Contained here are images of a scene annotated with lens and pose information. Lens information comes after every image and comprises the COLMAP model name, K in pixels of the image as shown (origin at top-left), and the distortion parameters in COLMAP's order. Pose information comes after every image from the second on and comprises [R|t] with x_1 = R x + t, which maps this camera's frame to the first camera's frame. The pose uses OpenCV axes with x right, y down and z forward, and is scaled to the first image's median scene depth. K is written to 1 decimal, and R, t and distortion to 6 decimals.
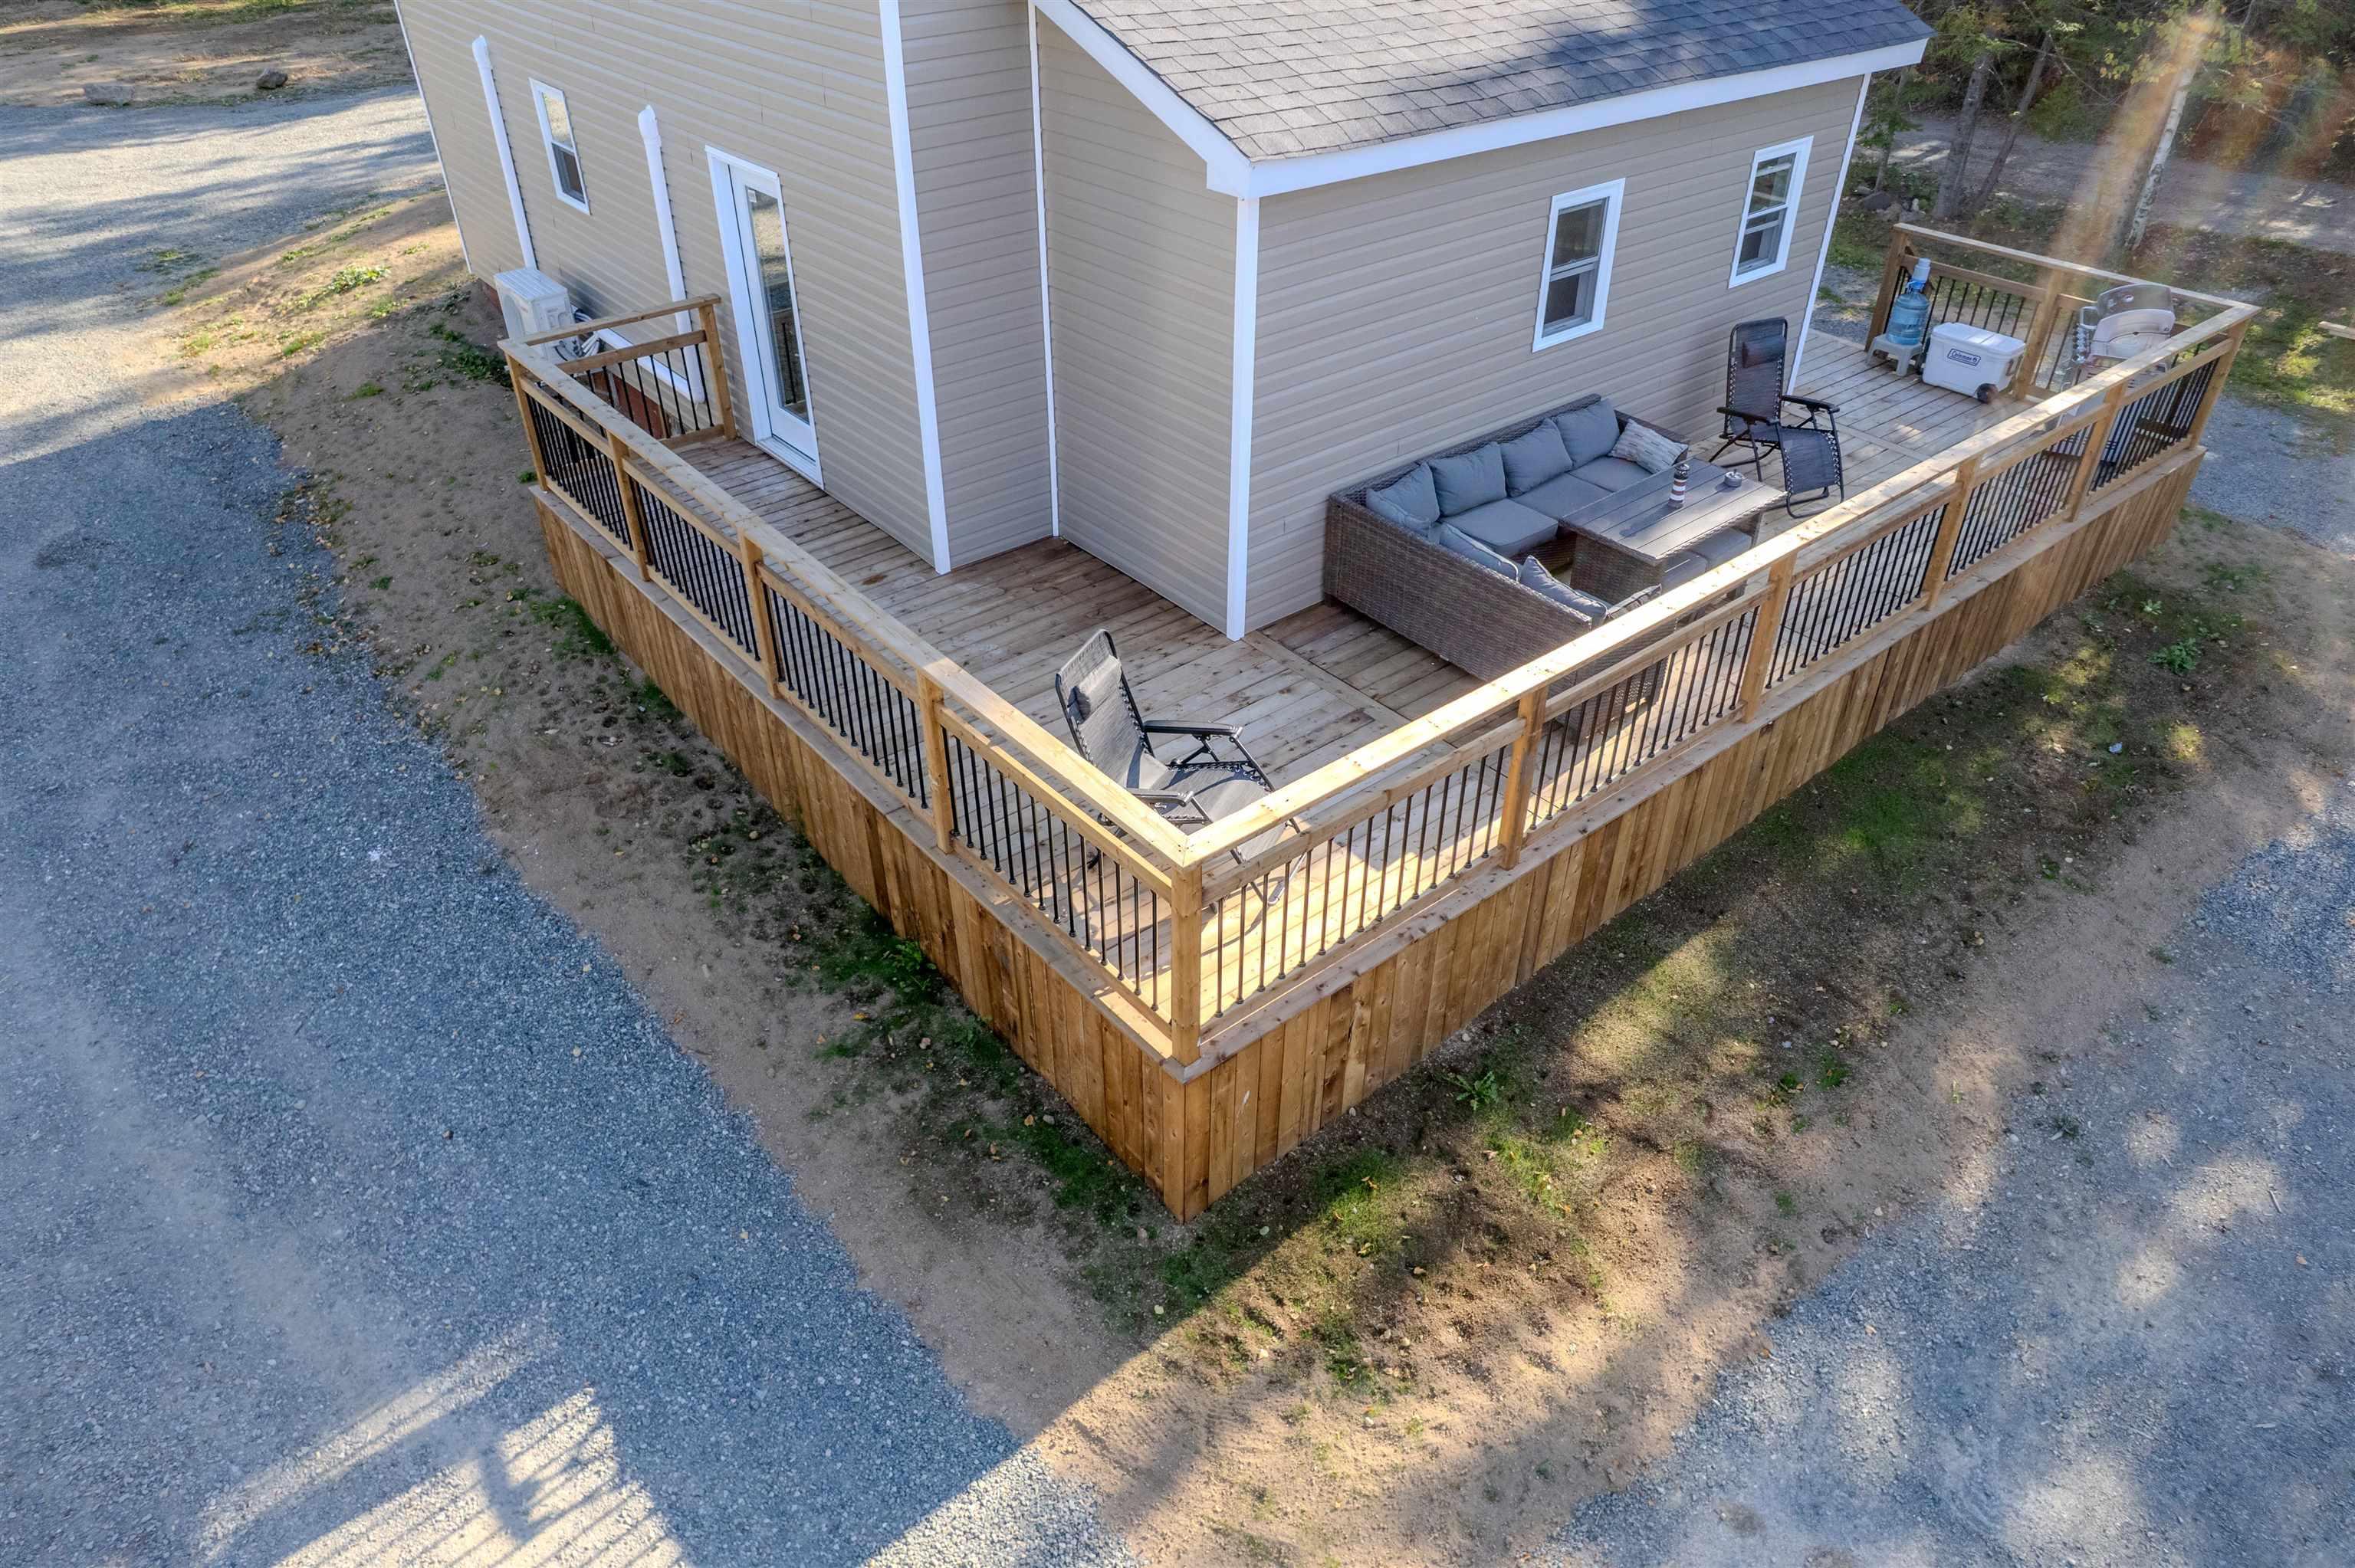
lens RADIAL K [[1461.3, 0, 1177.5], [0, 1461.3, 784.0], [0, 0, 1]] dist [-0.072352, 0.067035]
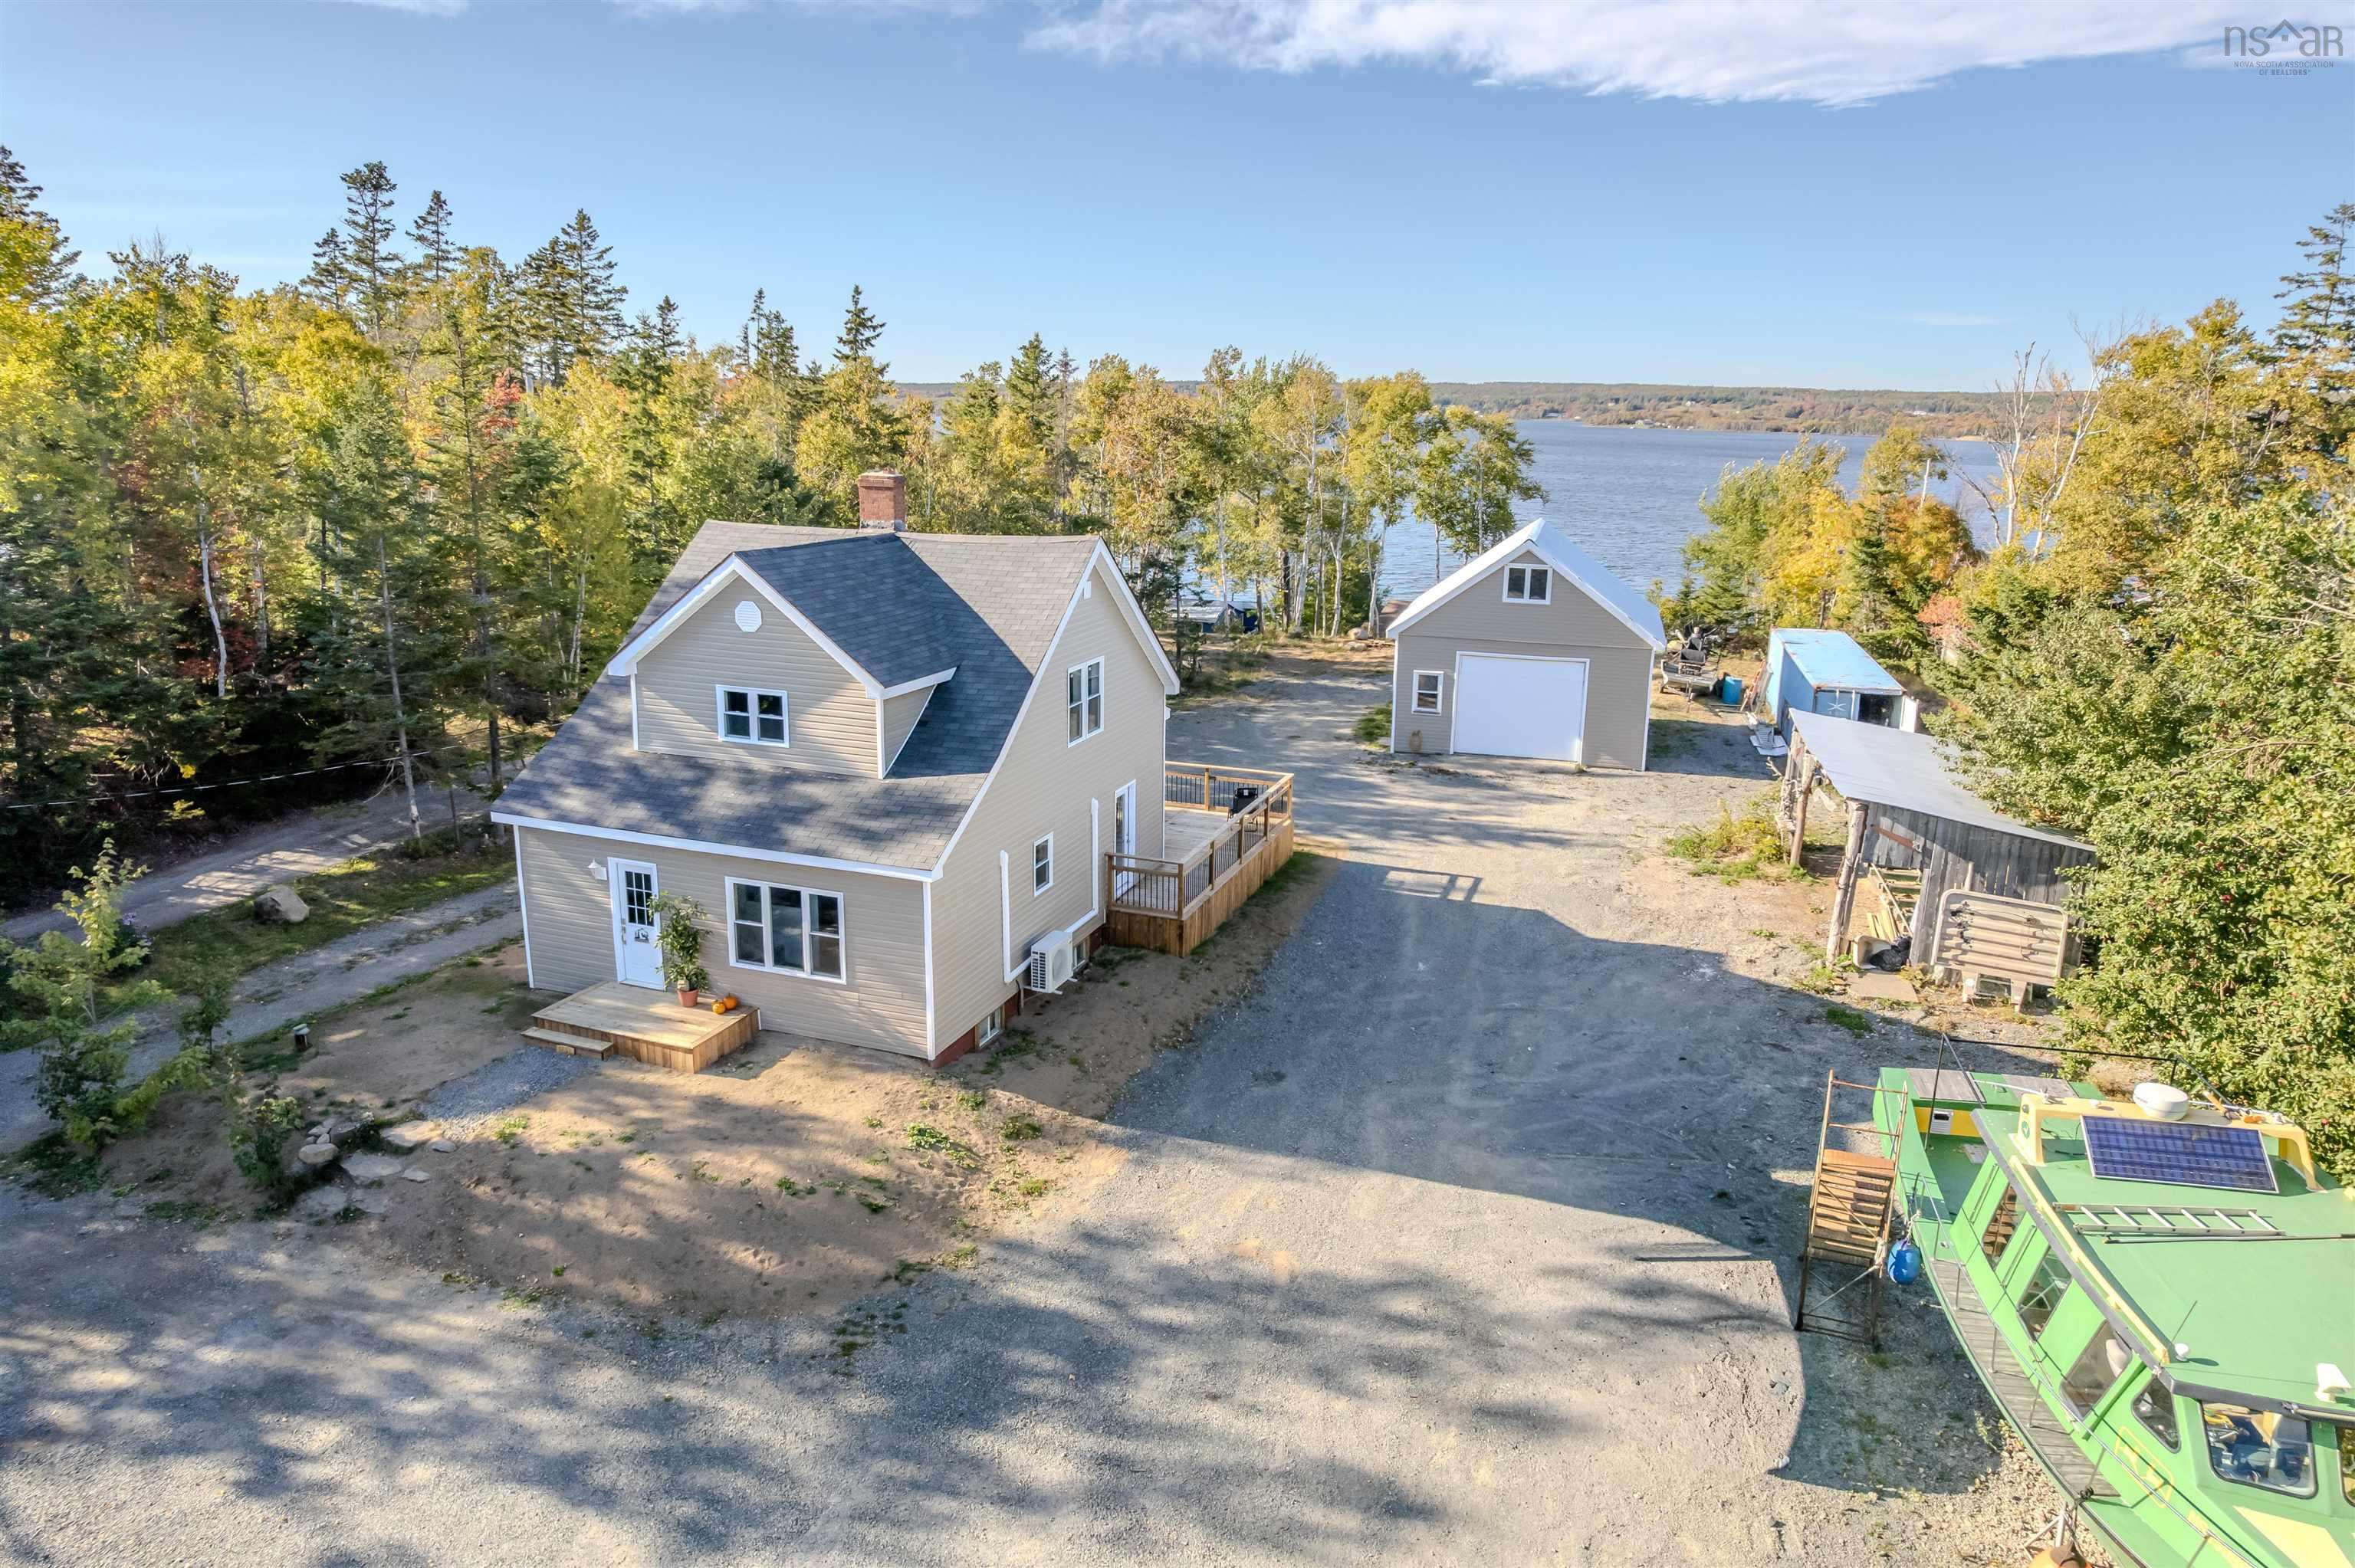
lens RADIAL K [[1461.3, 0, 1177.5], [0, 1461.3, 784.0], [0, 0, 1]] dist [-0.072352, 0.067035]
pose [[-0.494899, -0.204745, 0.844485, -3.222194], [0.498800, 0.728846, 0.469023, -2.007923], [-0.711529, 0.653348, -0.258579, 1.894536]]
